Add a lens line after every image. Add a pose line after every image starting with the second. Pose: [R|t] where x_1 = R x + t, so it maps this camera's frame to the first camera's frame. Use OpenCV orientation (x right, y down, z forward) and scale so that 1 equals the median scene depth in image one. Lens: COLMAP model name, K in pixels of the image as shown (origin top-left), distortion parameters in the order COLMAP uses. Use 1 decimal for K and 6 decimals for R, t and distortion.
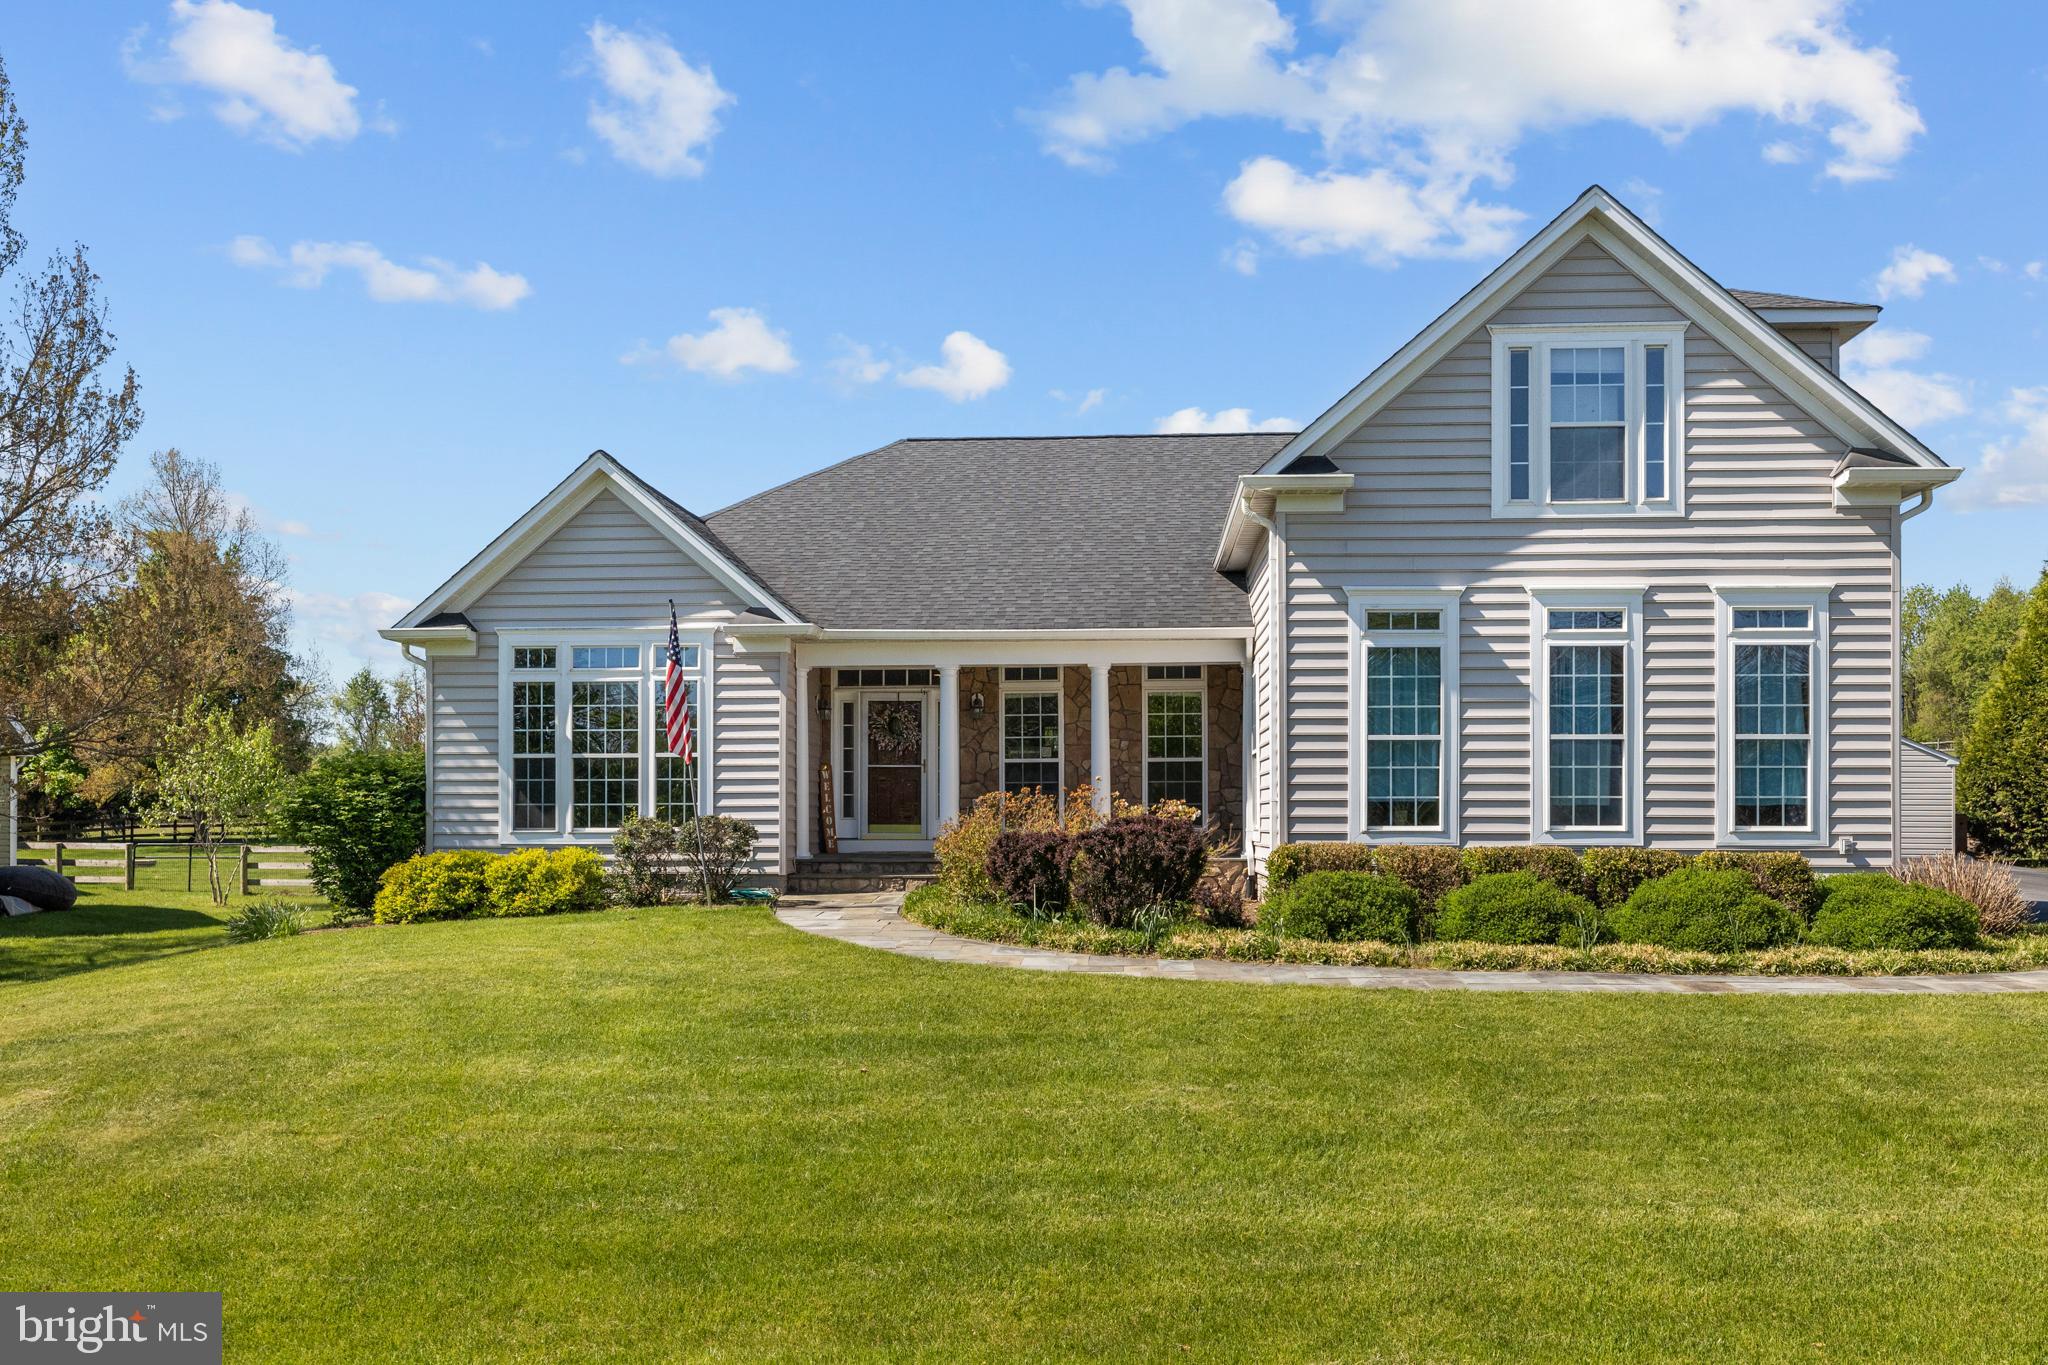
lens RADIAL K [[1682.0, 0, 1031.3], [0, 1682.0, 815.9], [0, 0, 1]] dist [0.005427, -0.001947]
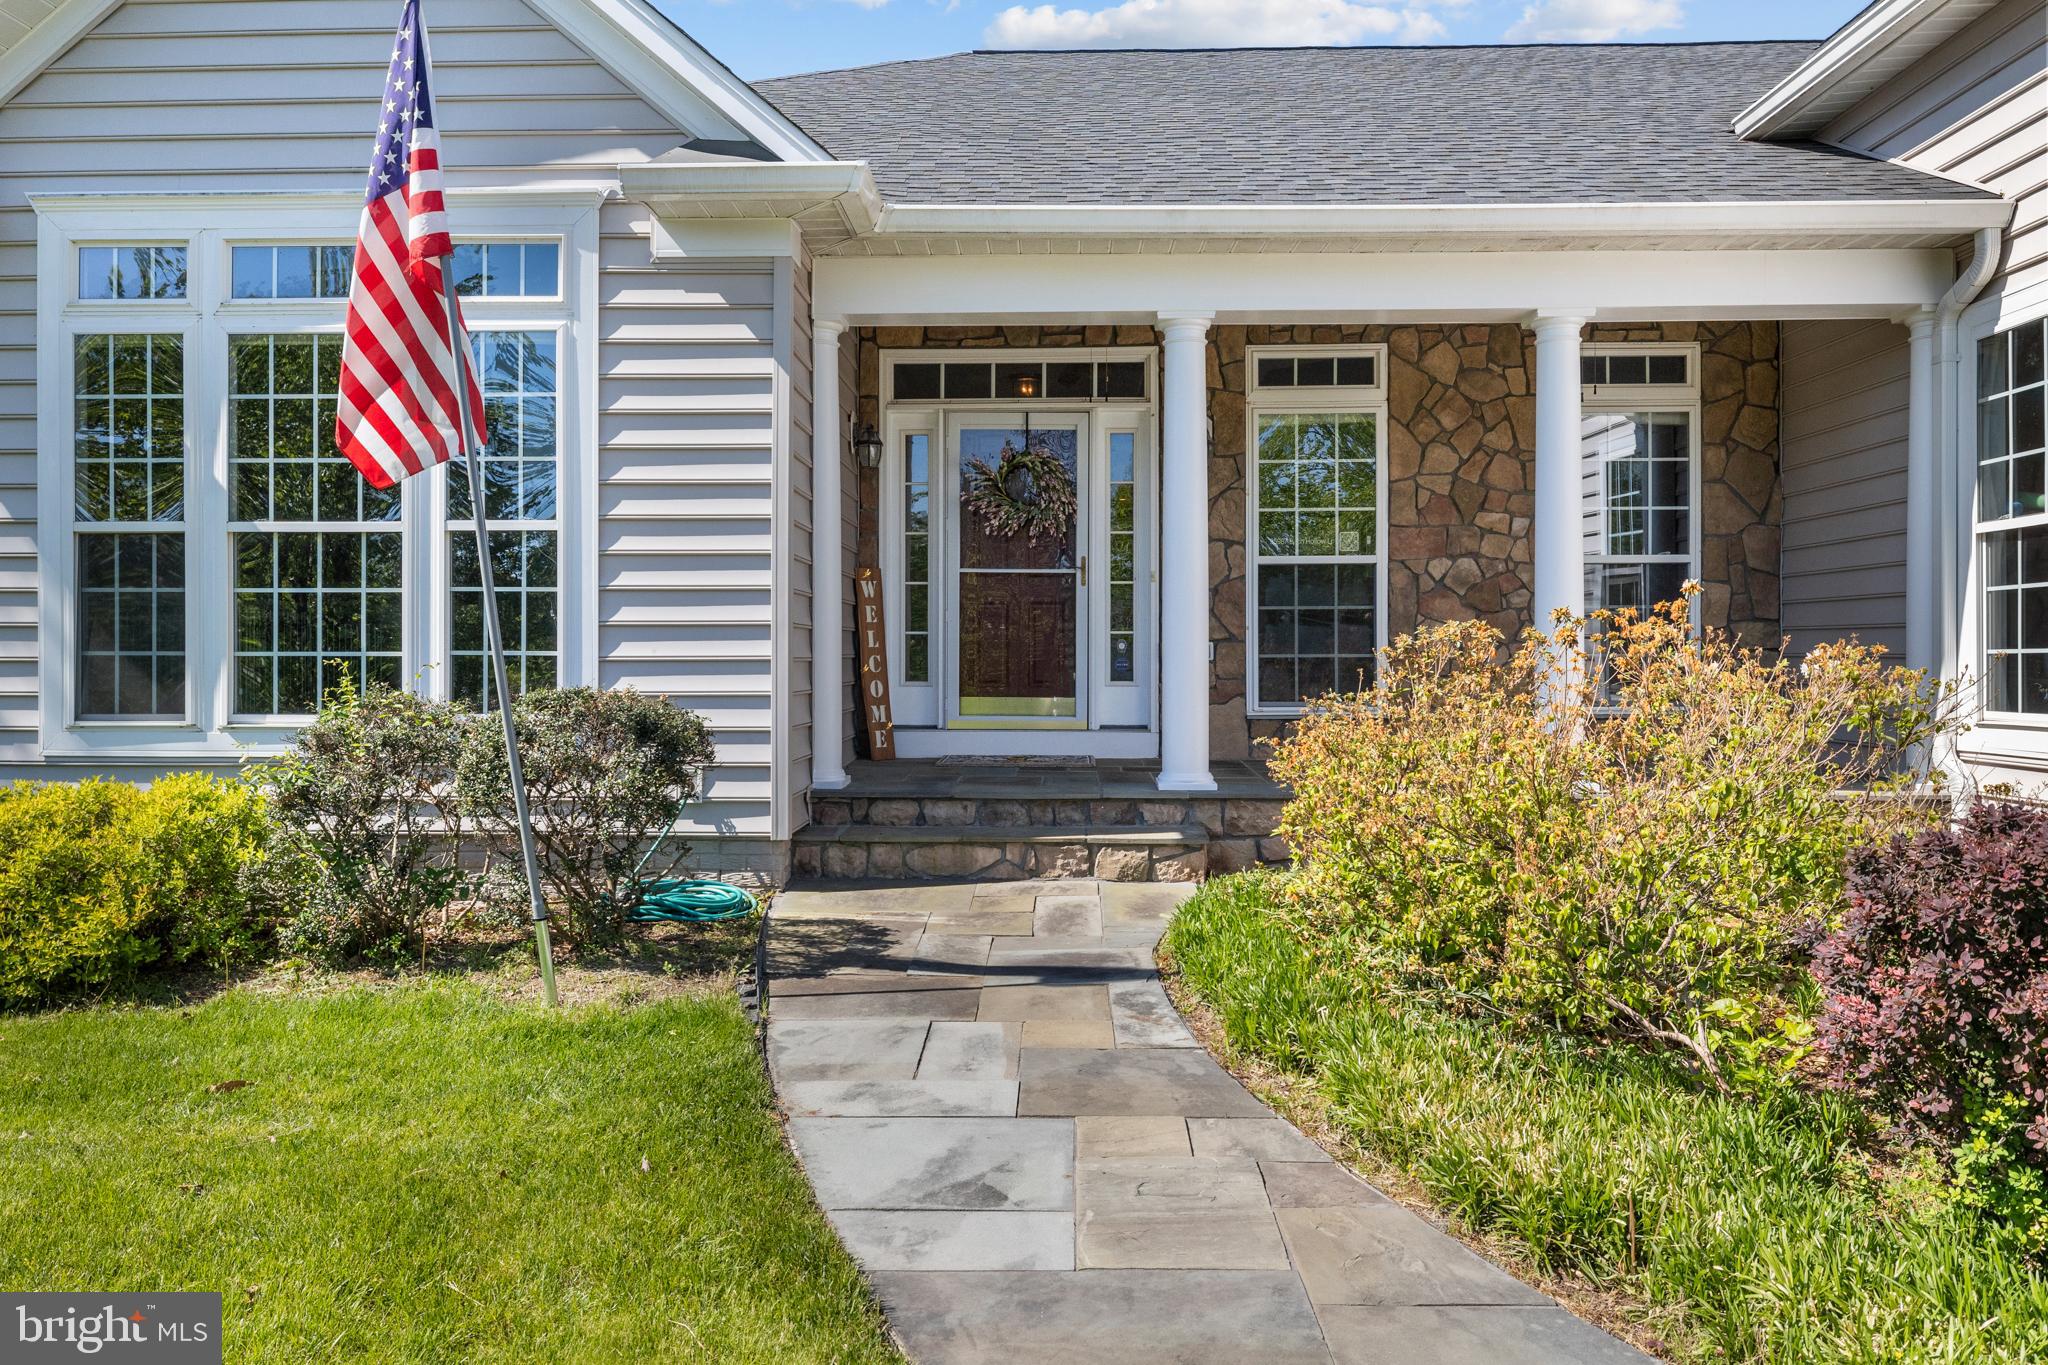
lens RADIAL K [[1495.5, 0, 1024.0], [0, 1495.5, 682.5], [0, 0, 1]] dist [-0.002925, 0.002102]
pose [[0.999600, 0.002548, 0.028162, -0.101197], [-0.003014, 0.999859, 0.016524, -0.006408], [-0.028116, -0.016602, 0.999467, 0.652642]]
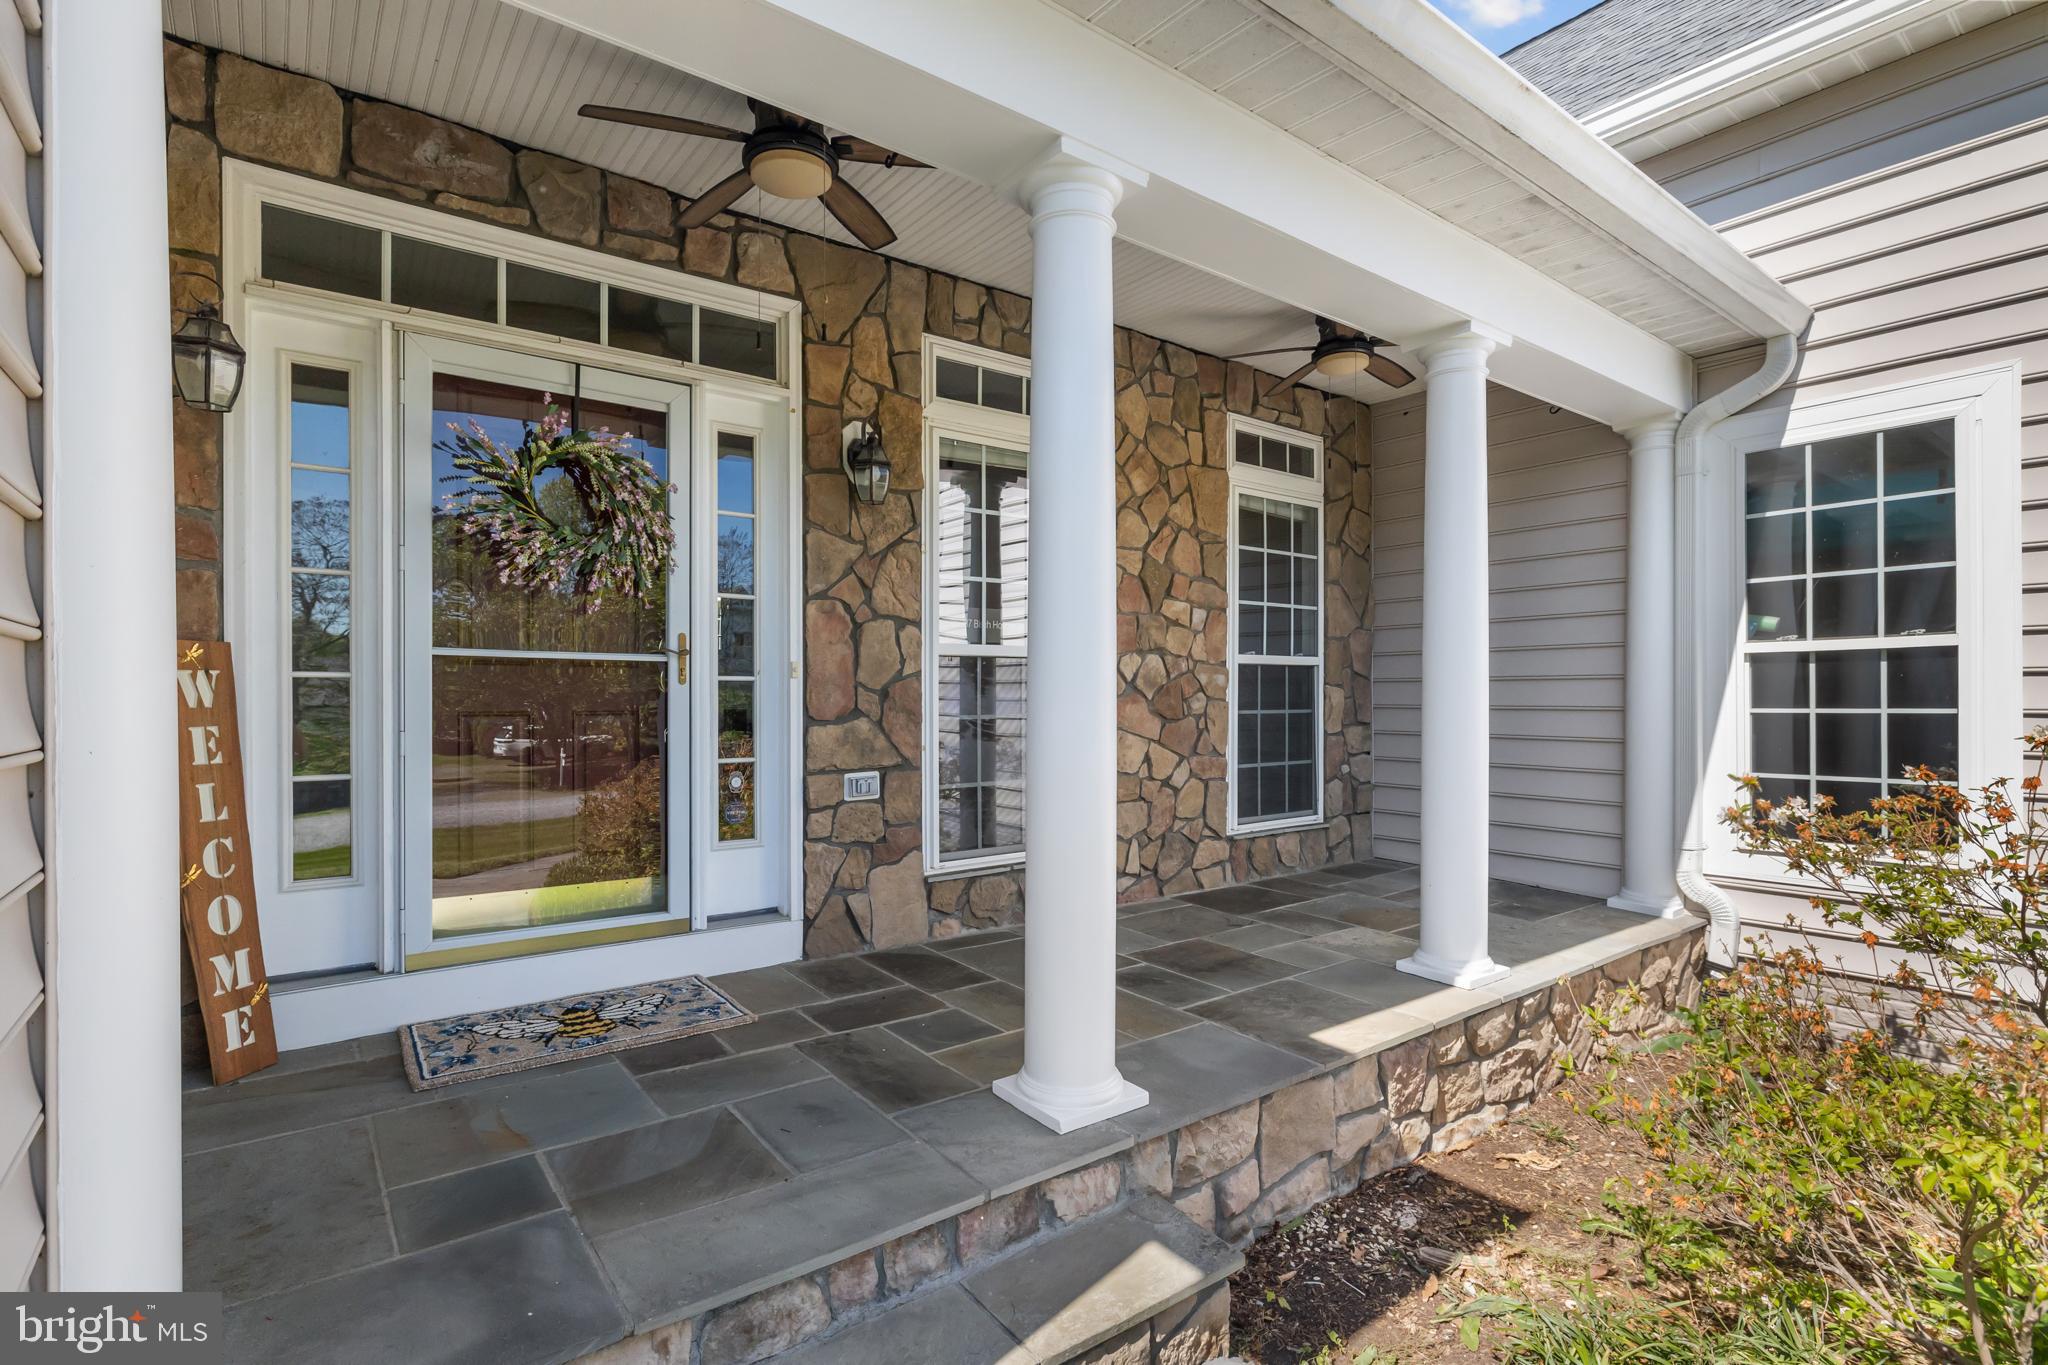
lens RADIAL K [[979.5, 0, 1027.3], [0, 979.5, 704.5], [0, 0, 1]] dist [-0.006467, 0.000254]
pose [[0.757722, -0.002683, 0.652572, -0.136712], [-0.001332, 0.999983, 0.005657, -0.025887], [-0.652576, -0.005155, 0.757706, 0.938721]]
